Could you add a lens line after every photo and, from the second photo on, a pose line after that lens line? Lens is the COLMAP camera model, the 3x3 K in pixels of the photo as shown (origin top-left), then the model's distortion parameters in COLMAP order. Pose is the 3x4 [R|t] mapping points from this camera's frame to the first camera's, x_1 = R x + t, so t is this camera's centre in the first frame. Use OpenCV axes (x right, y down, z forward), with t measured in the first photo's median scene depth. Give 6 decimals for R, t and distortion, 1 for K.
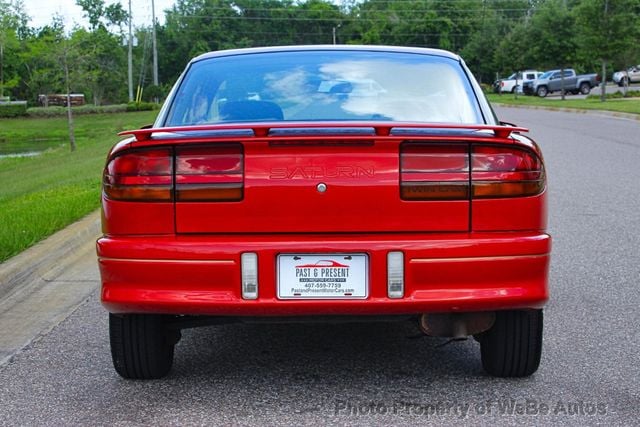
lens RADIAL K [[1665.4, 0, 320.5], [0, 1665.4, 213.6], [0, 0, 1]] dist [-0.369731, -0.382559]
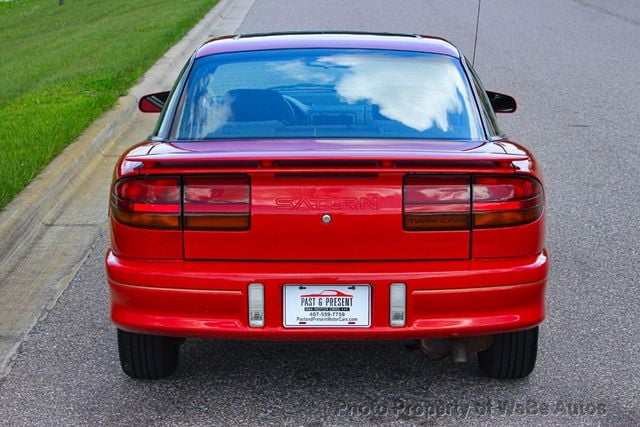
lens RADIAL K [[1668.5, 0, 319.3], [0, 1668.5, 212.7], [0, 0, 1]] dist [-0.341909, -0.693368]
pose [[0.999944, 0.004541, 0.009512, -0.013450], [-0.005558, 0.993941, 0.109772, -0.130994], [-0.008956, -0.109819, 0.993911, -0.020184]]
